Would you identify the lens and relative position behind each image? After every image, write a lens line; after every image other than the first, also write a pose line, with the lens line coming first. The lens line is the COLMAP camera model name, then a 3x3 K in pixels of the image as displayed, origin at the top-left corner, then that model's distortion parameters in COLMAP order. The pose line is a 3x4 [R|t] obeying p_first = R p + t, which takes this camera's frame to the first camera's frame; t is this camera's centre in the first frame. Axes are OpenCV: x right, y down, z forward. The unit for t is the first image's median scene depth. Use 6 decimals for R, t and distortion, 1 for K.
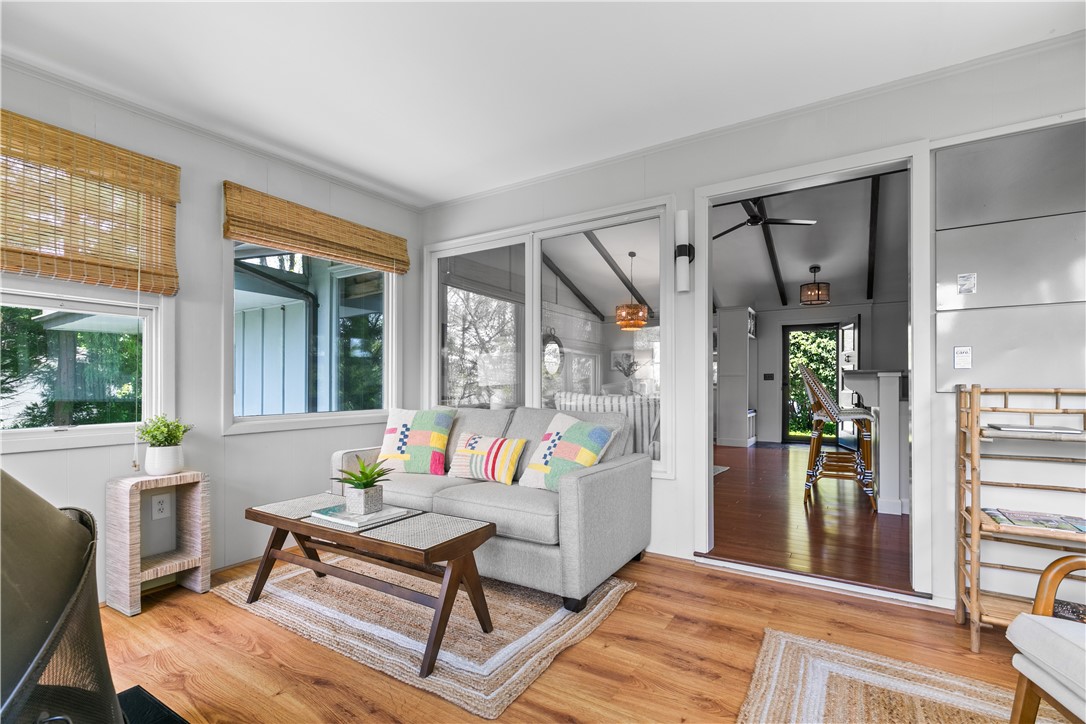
lens RADIAL K [[494.5, 0, 544.3], [0, 494.5, 385.5], [0, 0, 1]] dist [0.000592, 0.000070]
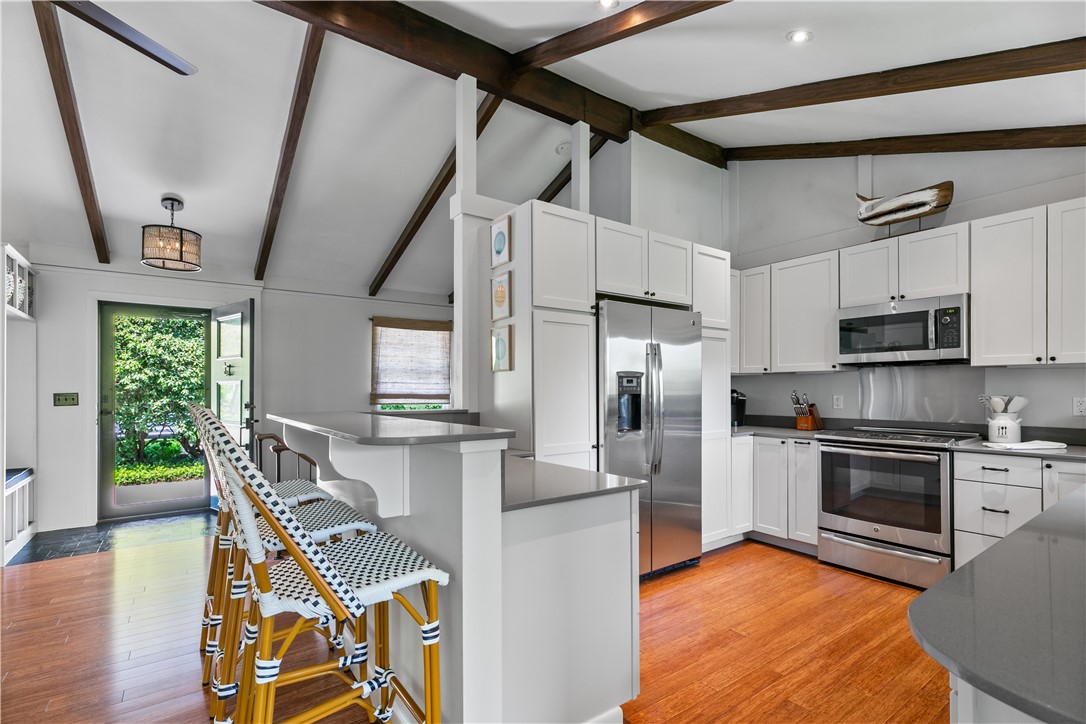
lens RADIAL K [[494.5, 0, 544.3], [0, 494.5, 385.5], [0, 0, 1]] dist [0.000592, 0.000070]
pose [[0.370858, -0.001682, 0.928688, 0.169071], [0.005285, 0.999986, -0.000299, -0.029021], [-0.928674, 0.005019, 0.370862, 0.365877]]
